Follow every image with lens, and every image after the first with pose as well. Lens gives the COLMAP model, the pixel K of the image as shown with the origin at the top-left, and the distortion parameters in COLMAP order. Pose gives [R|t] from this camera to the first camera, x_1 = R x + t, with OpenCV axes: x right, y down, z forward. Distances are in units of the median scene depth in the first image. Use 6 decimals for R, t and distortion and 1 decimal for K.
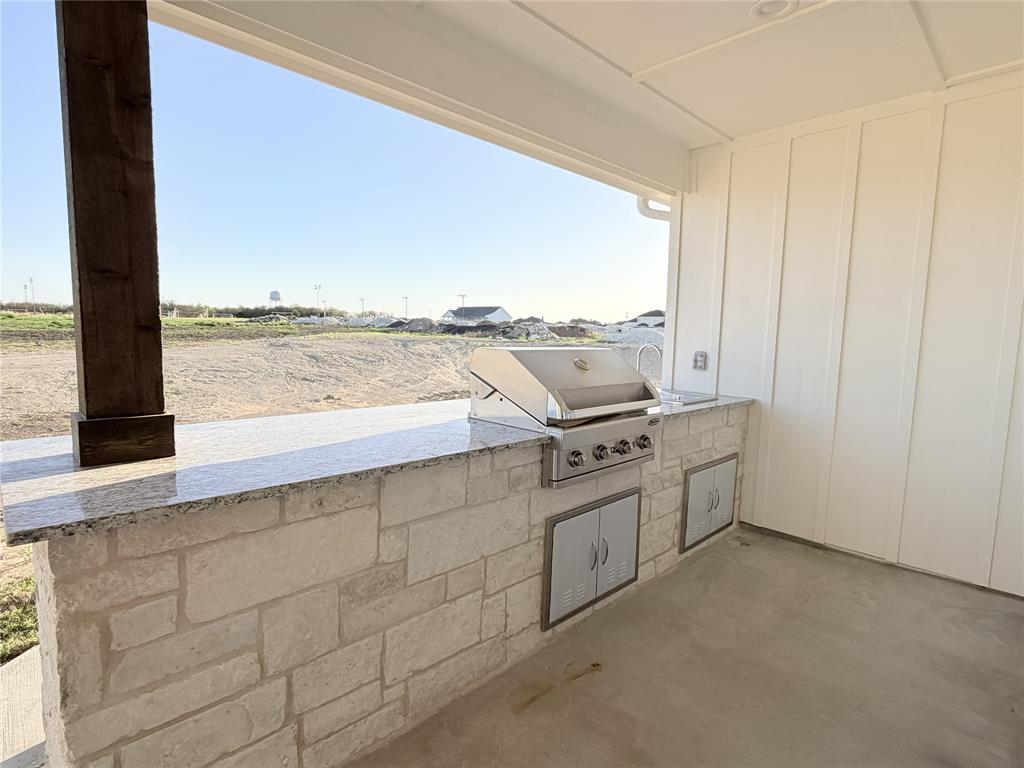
lens RADIAL K [[521.7, 0, 510.4], [0, 521.7, 379.2], [0, 0, 1]] dist [-0.002405, -0.000010]
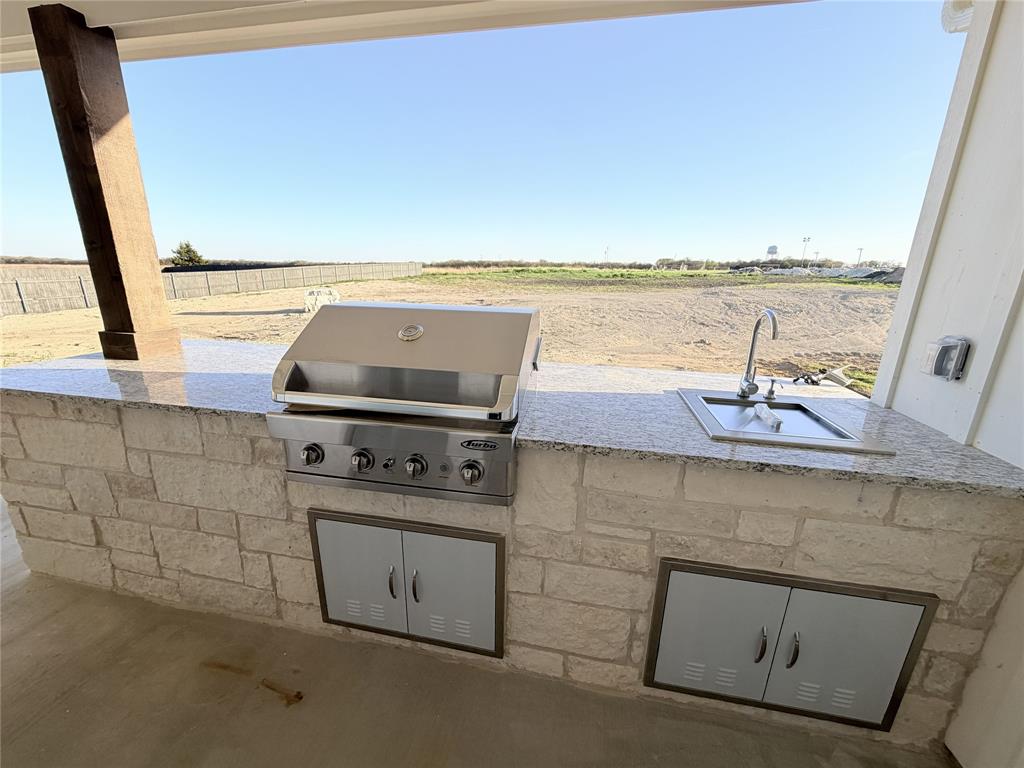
lens RADIAL K [[410.5, 0, 509.7], [0, 410.5, 387.5], [0, 0, 1]] dist [-0.000632, 0.000372]
pose [[0.568418, 0.211545, -0.795079, 0.605336], [-0.081177, 0.976084, 0.201670, -0.070381], [0.818726, -0.050091, 0.571996, 0.724630]]
